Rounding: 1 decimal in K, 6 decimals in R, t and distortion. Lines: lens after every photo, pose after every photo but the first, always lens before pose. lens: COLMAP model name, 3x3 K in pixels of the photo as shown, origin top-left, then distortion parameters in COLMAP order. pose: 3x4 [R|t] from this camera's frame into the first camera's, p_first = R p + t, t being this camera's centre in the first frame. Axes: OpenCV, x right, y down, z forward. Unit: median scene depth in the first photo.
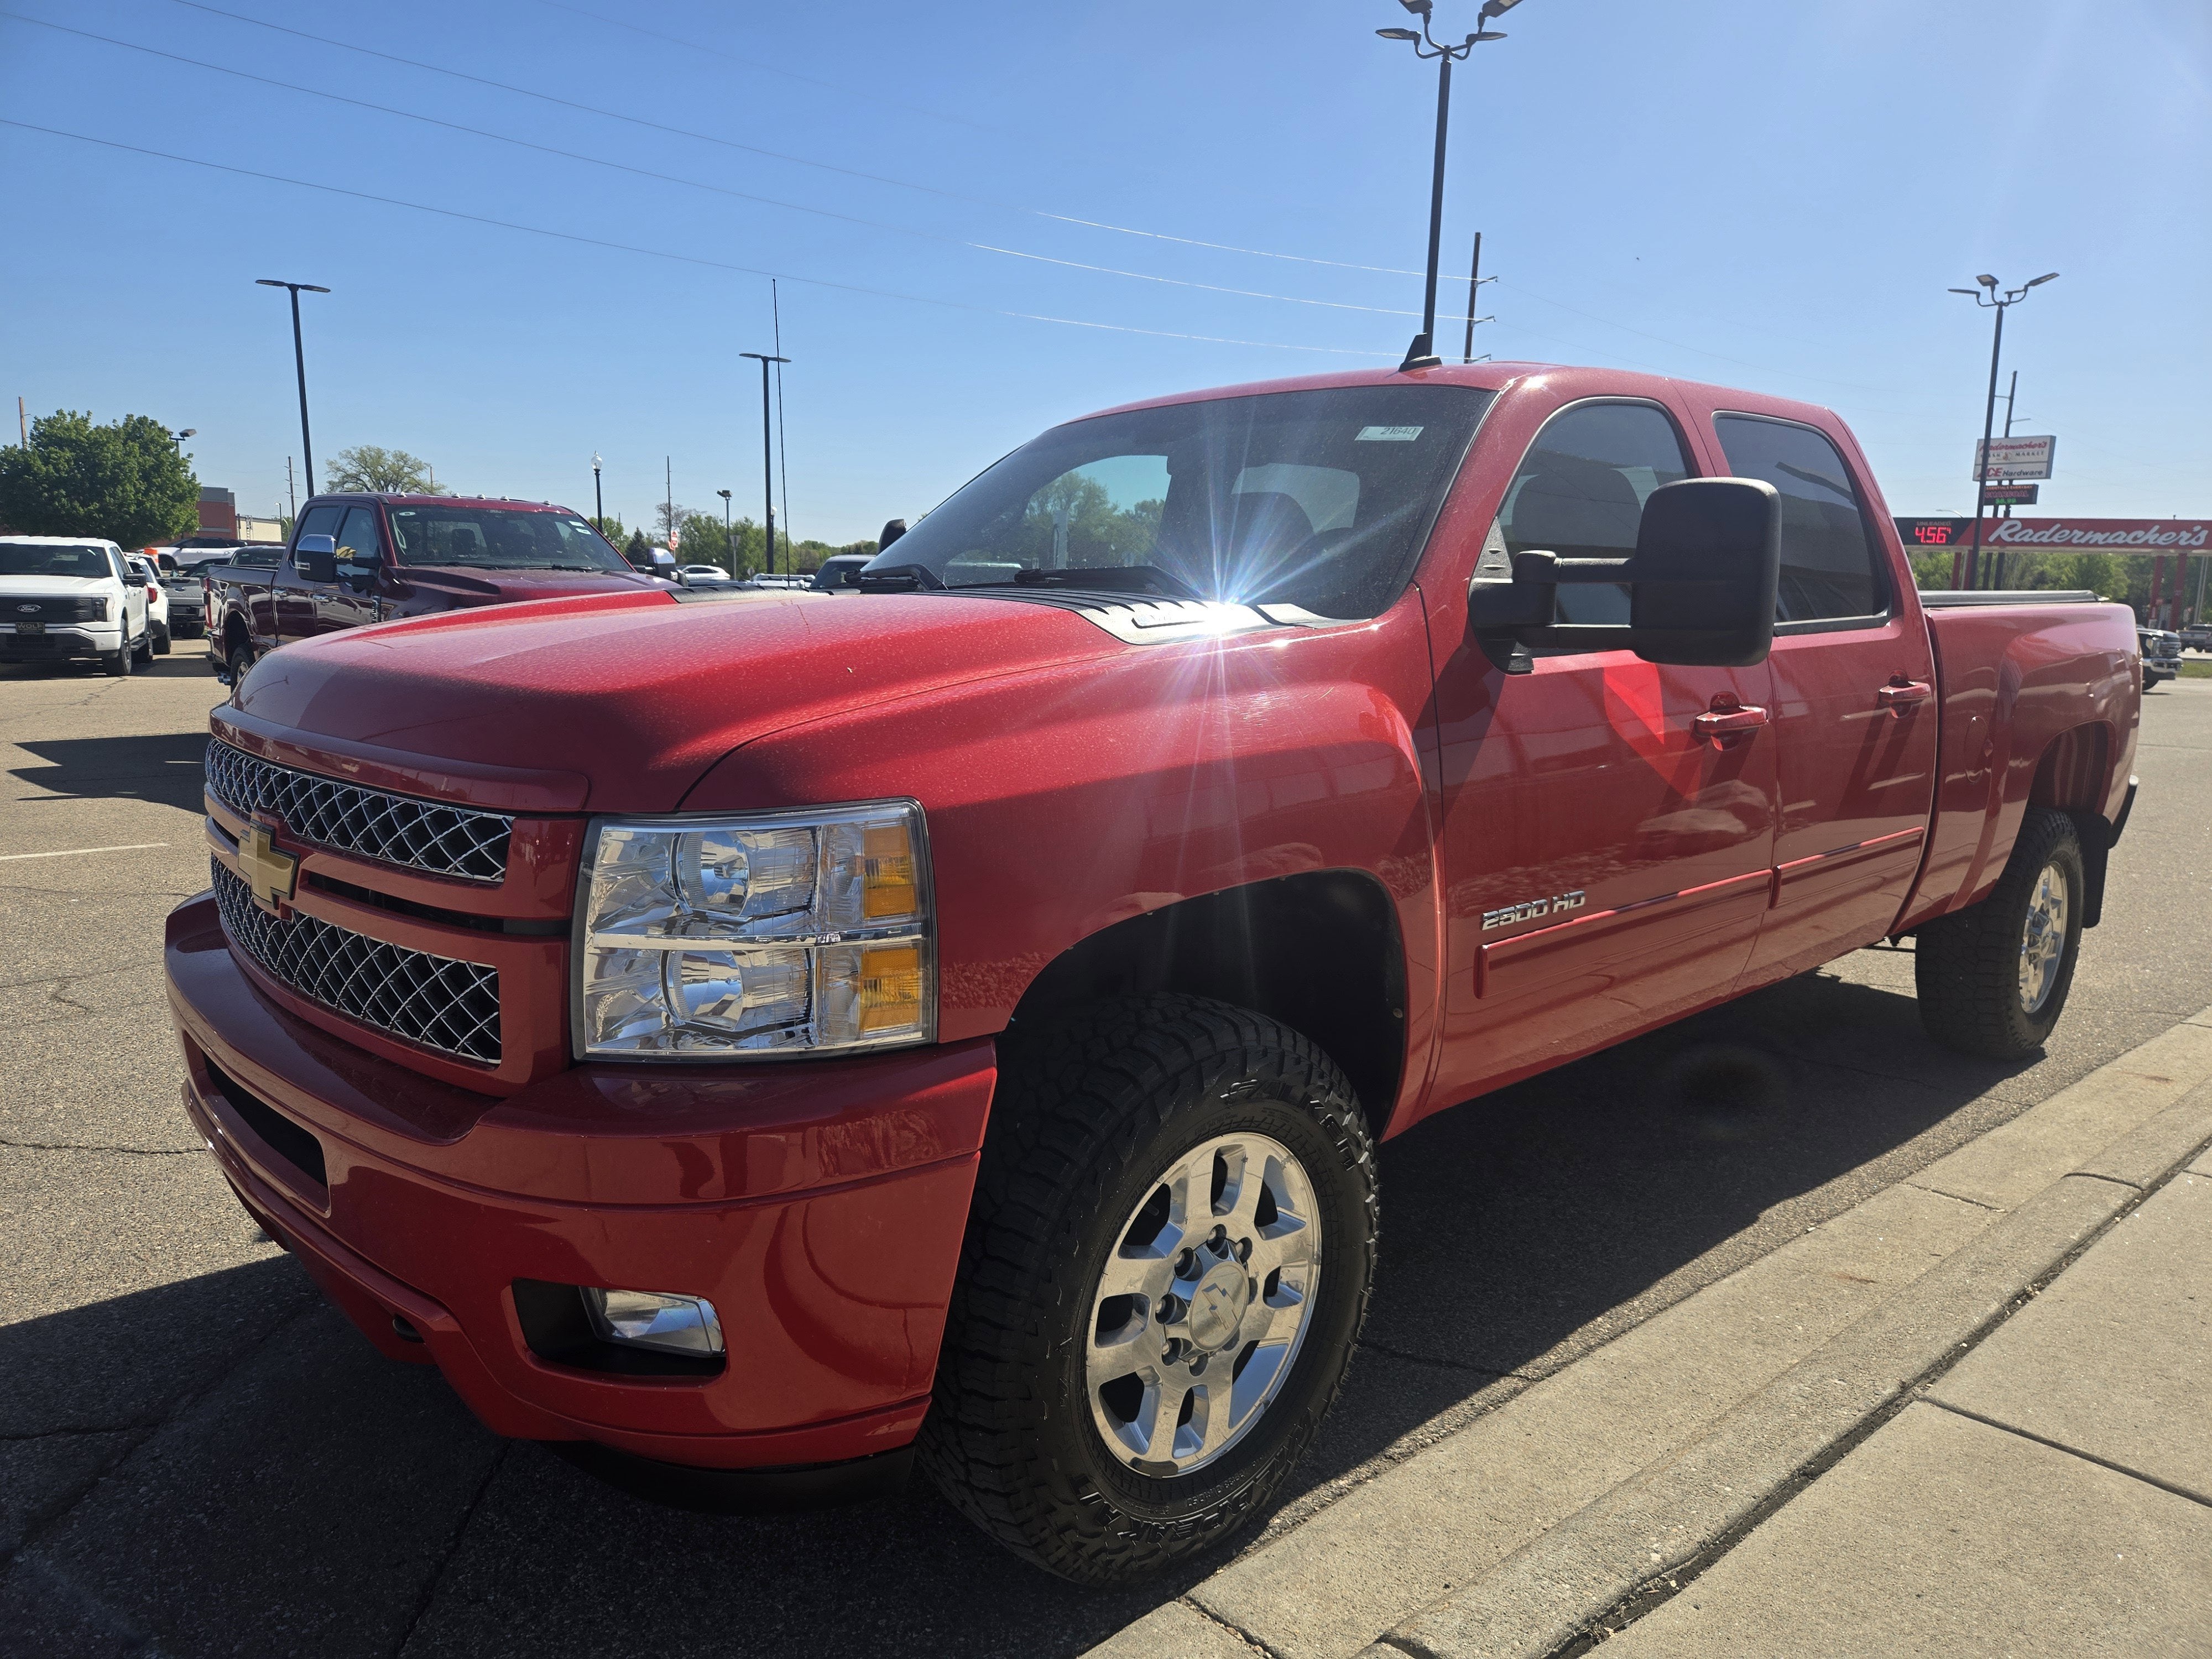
lens RADIAL K [[1483.6, 0, 1104.4], [0, 1483.6, 859.8], [0, 0, 1]] dist [0.056417, -0.051806]
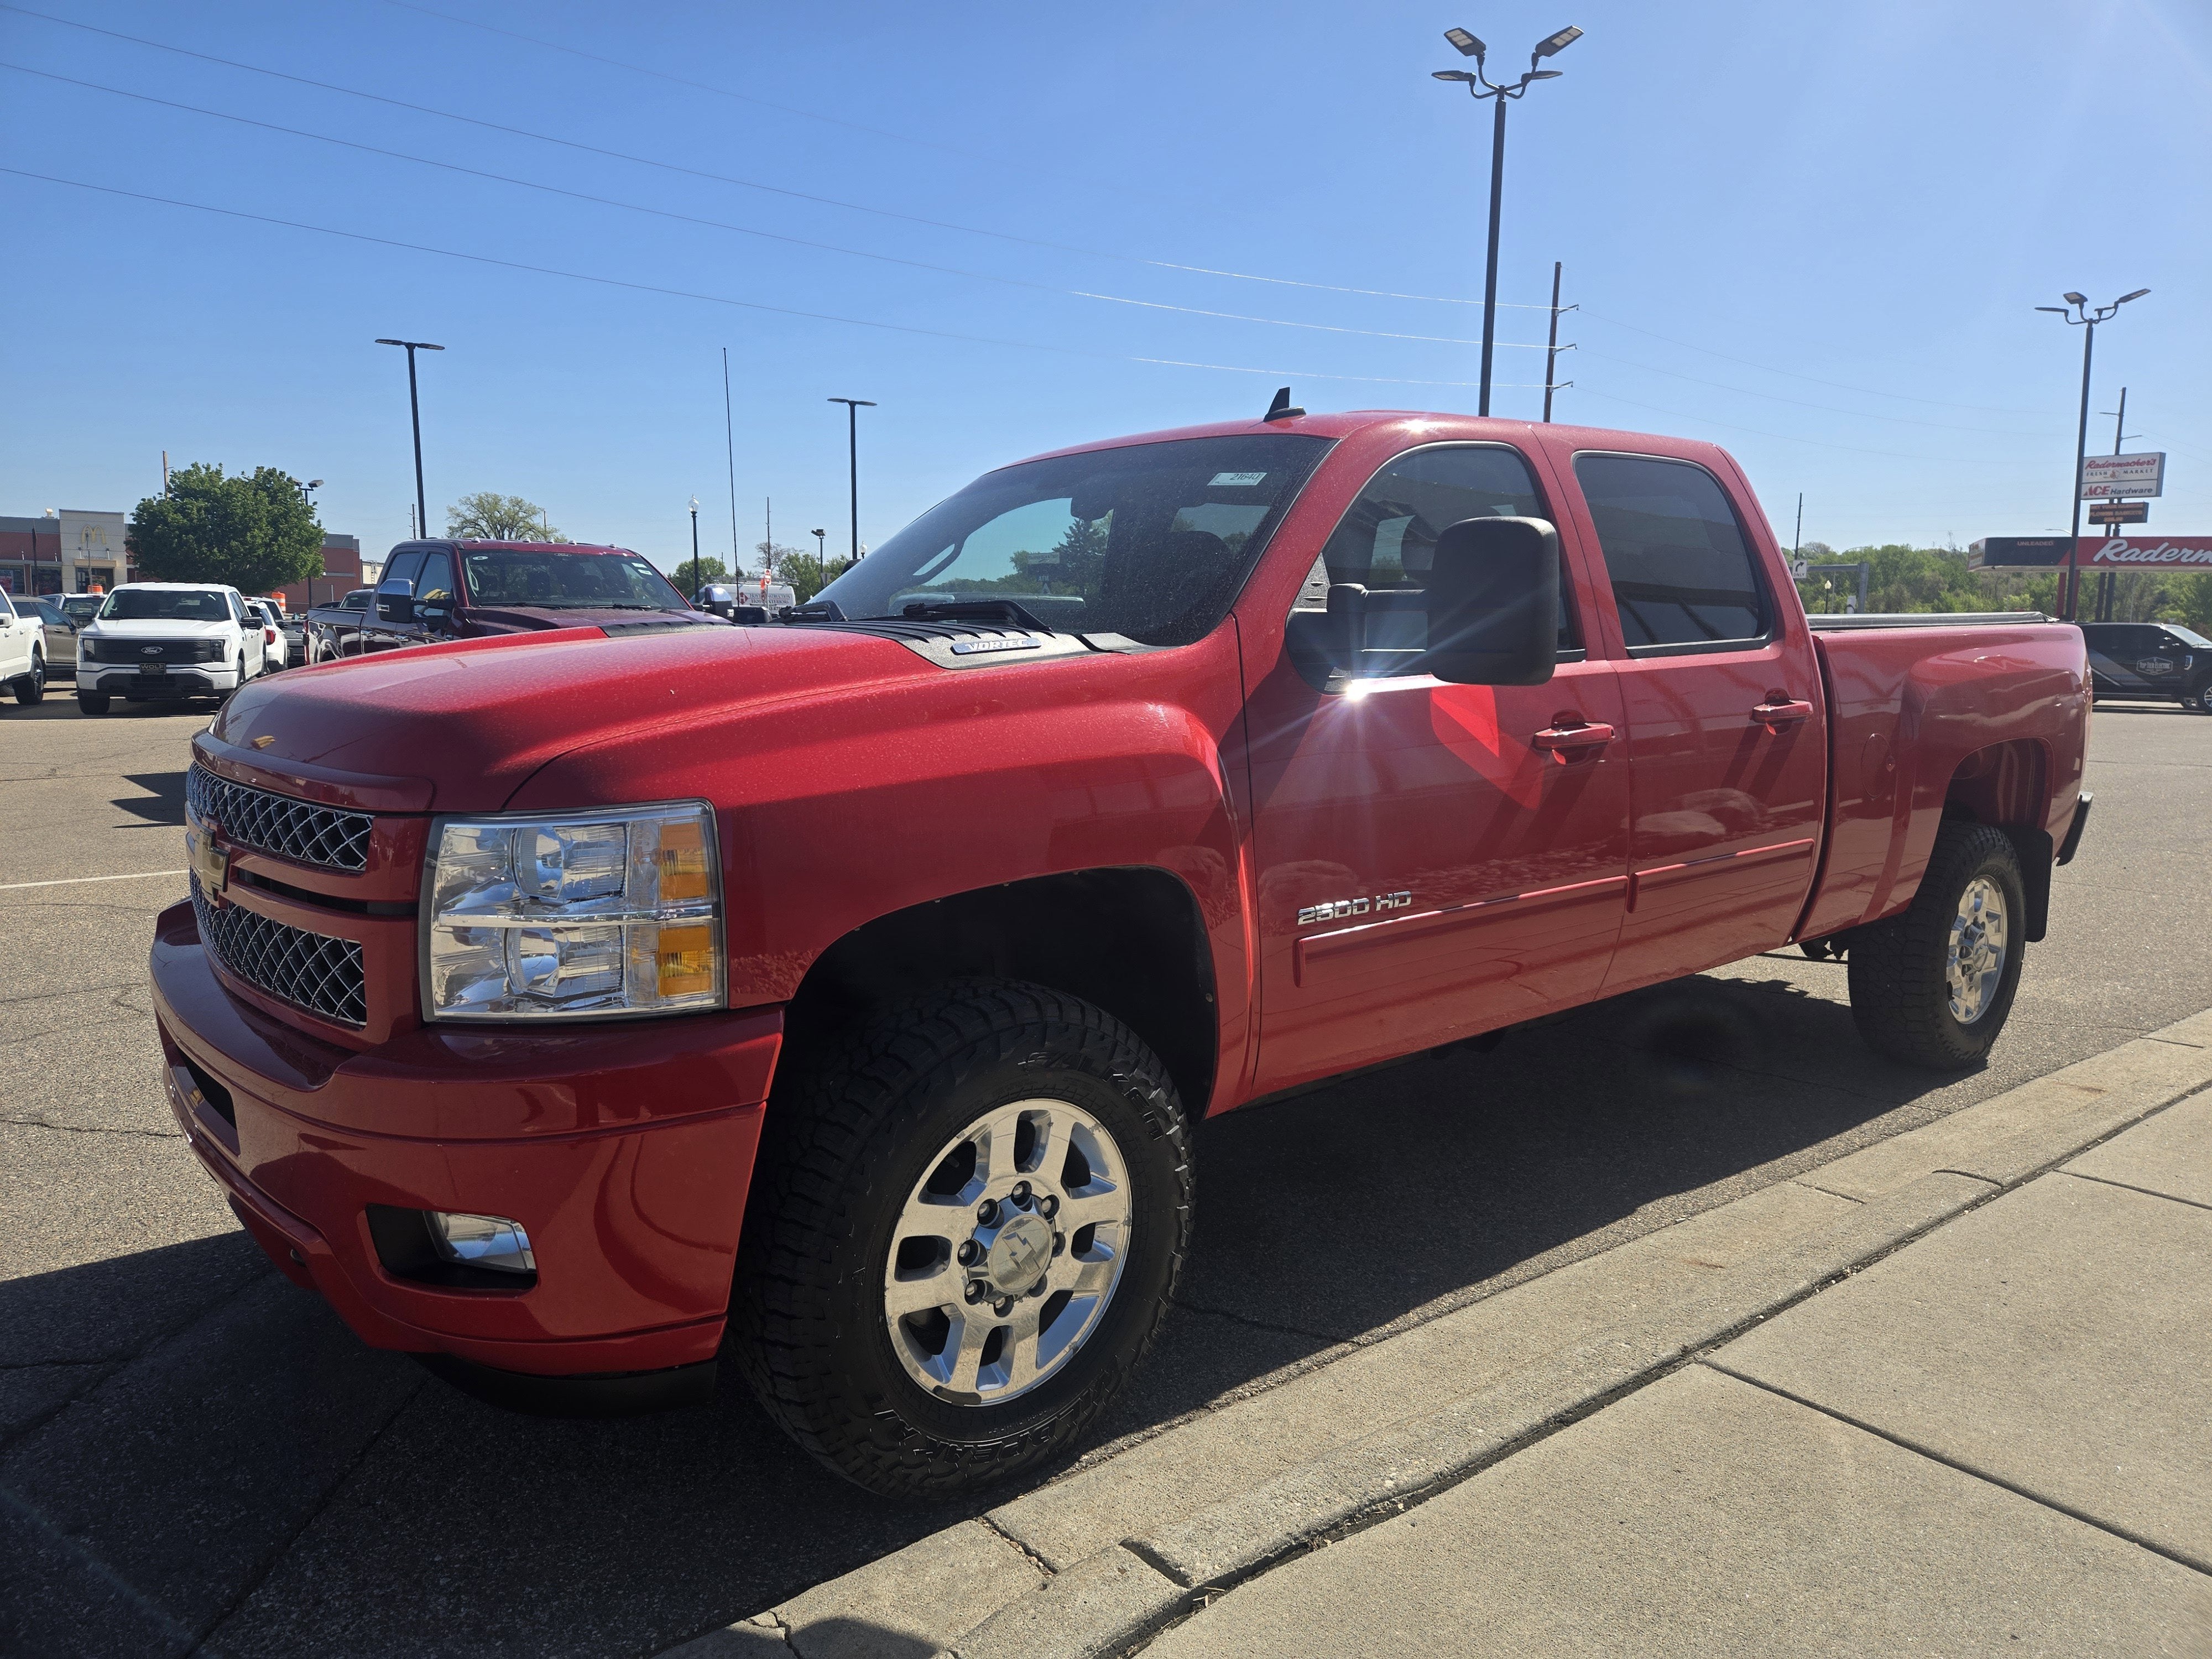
lens RADIAL K [[1486.1, 0, 1106.0], [0, 1486.1, 829.5], [0, 0, 1]] dist [0.078122, -0.079745]
pose [[0.997959, -0.002618, -0.063802, 0.165553], [-0.000001, 0.999159, -0.041011, 0.019859], [0.063856, 0.040927, 0.997120, -0.101152]]
